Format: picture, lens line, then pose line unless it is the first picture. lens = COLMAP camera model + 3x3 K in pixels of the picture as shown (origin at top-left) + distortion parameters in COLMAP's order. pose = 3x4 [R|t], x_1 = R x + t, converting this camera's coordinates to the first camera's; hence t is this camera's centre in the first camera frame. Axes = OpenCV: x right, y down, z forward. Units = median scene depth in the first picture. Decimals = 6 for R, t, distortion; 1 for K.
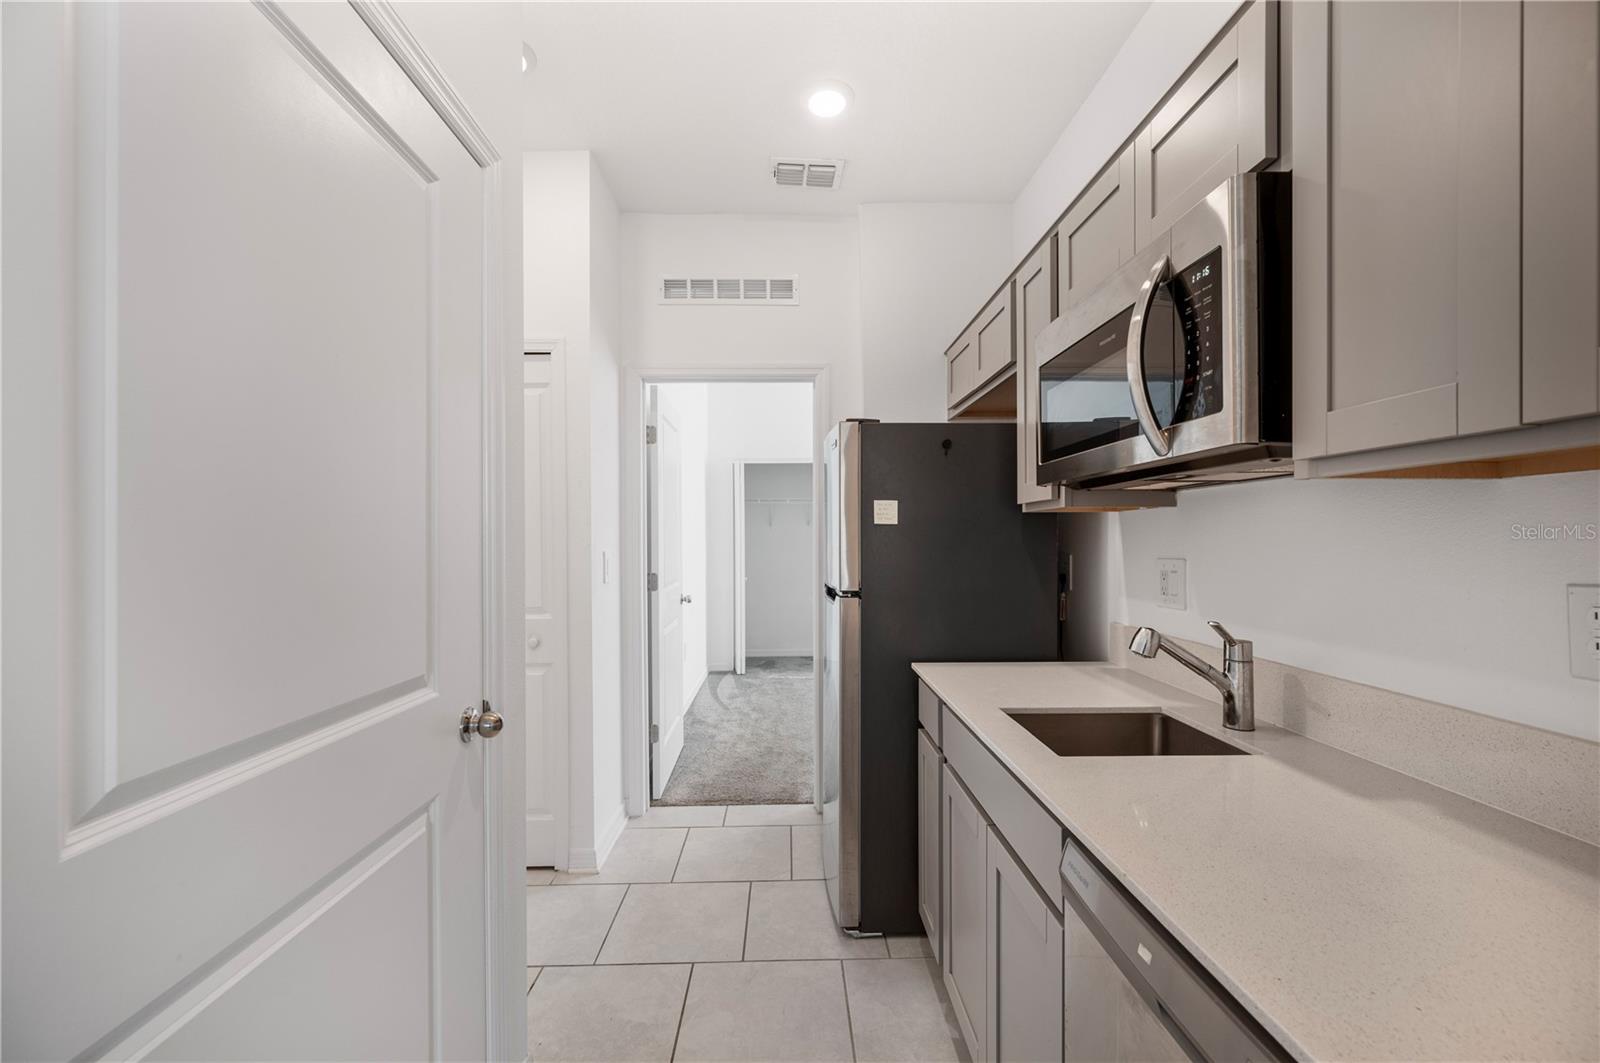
lens RADIAL K [[640.1, 0, 803.1], [0, 640.1, 542.6], [0, 0, 1]] dist [0.000946, -0.000674]
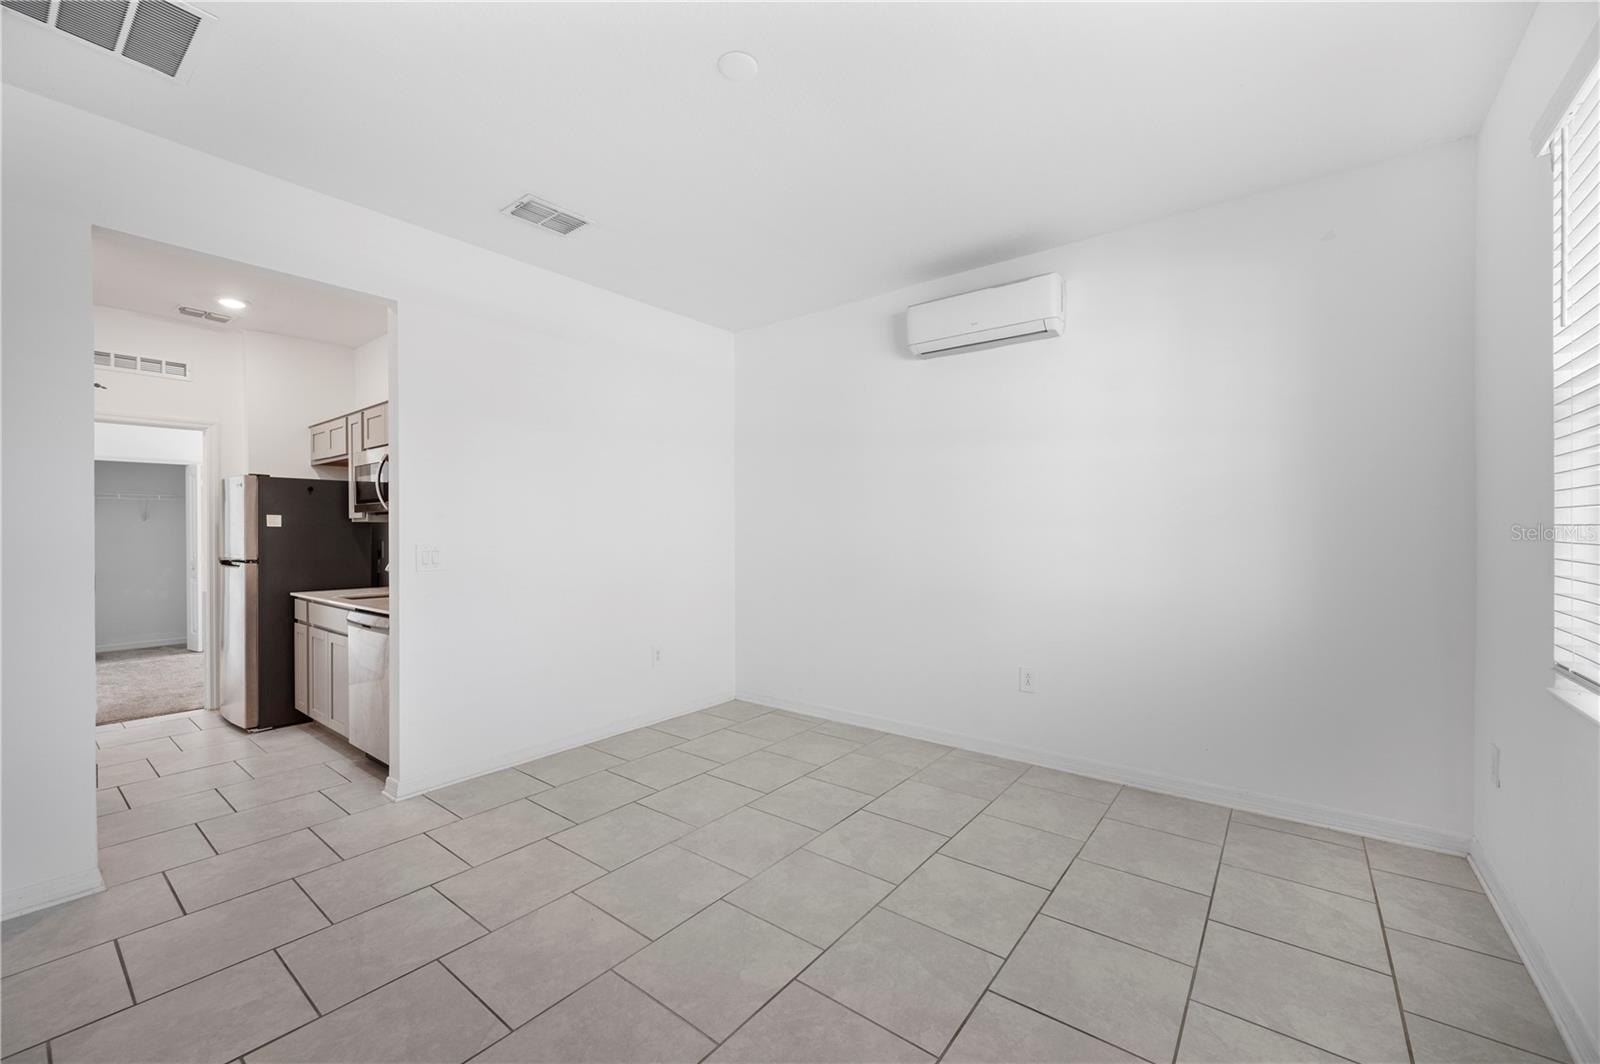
lens RADIAL K [[640.1, 0, 800.1], [0, 640.1, 525.3], [0, 0, 1]] dist [0.000946, -0.000674]
pose [[0.636097, -0.002830, 0.771604, -0.382729], [0.000749, 0.999995, 0.003050, -0.038220], [-0.771609, -0.001362, 0.636096, -1.609317]]
